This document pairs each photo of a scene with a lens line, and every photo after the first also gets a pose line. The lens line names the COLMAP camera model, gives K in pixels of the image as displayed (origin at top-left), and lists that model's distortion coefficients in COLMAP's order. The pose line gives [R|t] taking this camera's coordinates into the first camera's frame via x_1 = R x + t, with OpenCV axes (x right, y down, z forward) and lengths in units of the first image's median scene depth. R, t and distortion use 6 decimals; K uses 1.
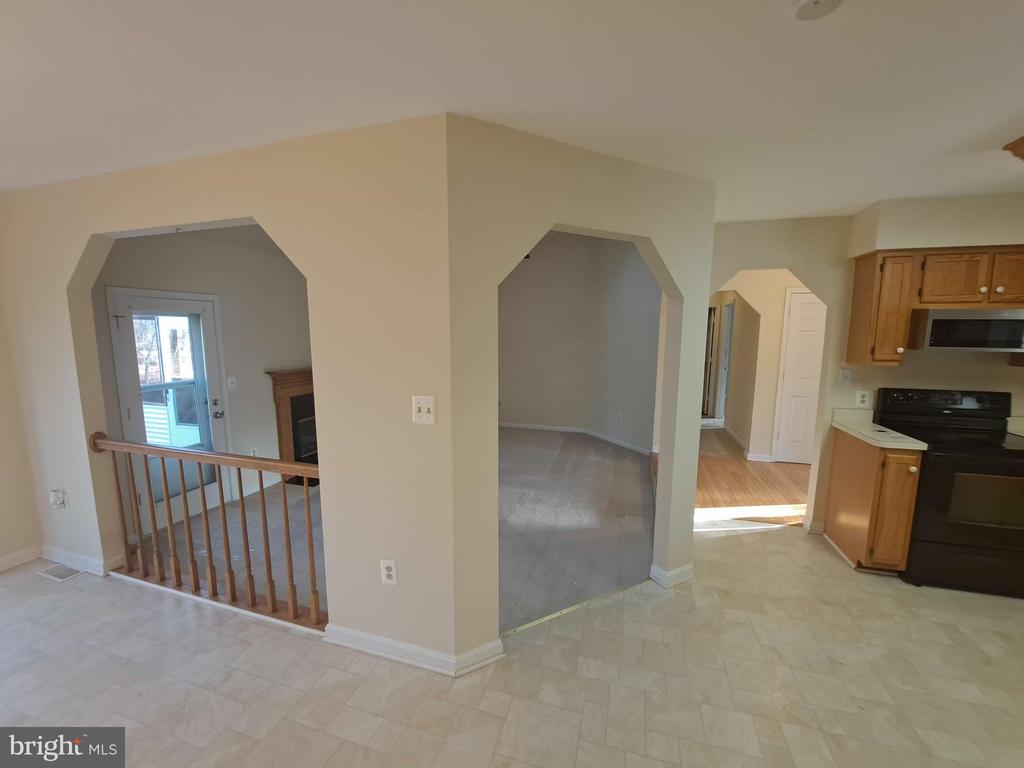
lens RADIAL K [[405.5, 0, 511.3], [0, 405.5, 386.2], [0, 0, 1]] dist [-0.018003, -0.000193]
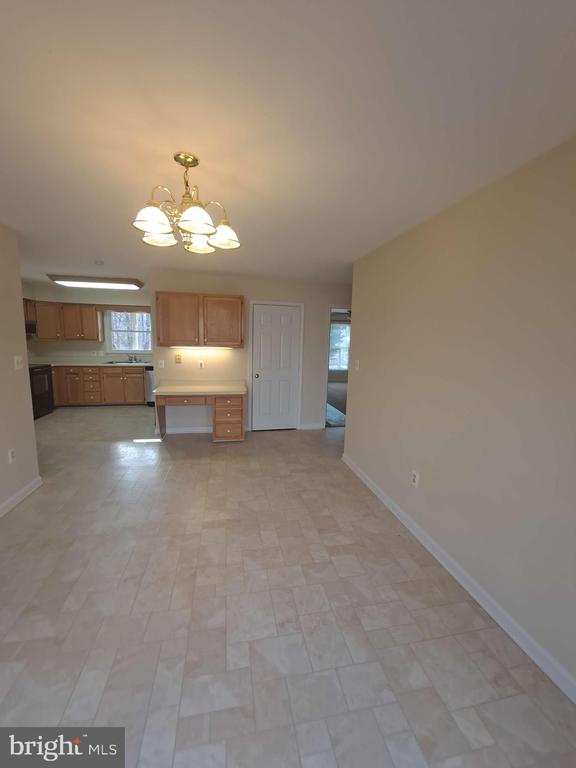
lens RADIAL K [[306.3, 0, 288.0], [0, 306.3, 384.0], [0, 0, 1]] dist [-0.012257, -0.000729]
pose [[-0.474827, -0.144620, 0.868115, -1.526066], [0.091990, 0.972847, 0.212383, -0.025626], [-0.875258, 0.180703, -0.448631, 0.338506]]
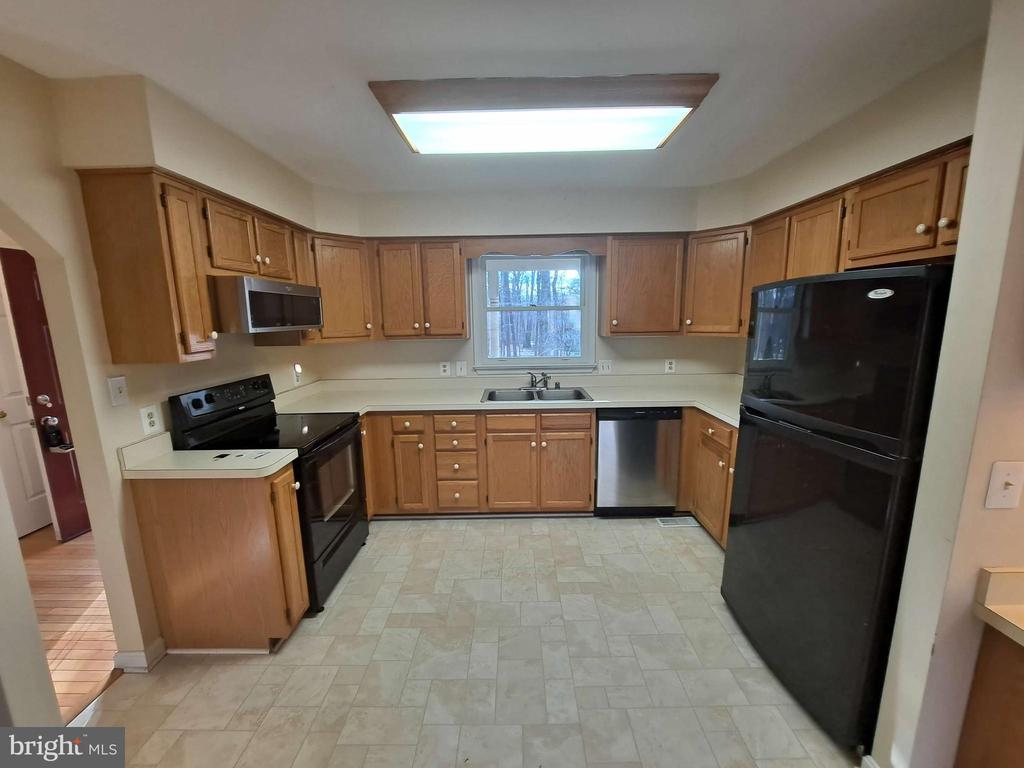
lens RADIAL K [[405.5, 0, 511.3], [0, 405.5, 386.2], [0, 0, 1]] dist [-0.018003, -0.000193]
pose [[-0.286652, -0.162016, 0.944236, 0.169394], [0.143464, 0.967224, 0.209513, -0.077320], [-0.947232, 0.195521, -0.254013, 0.713672]]
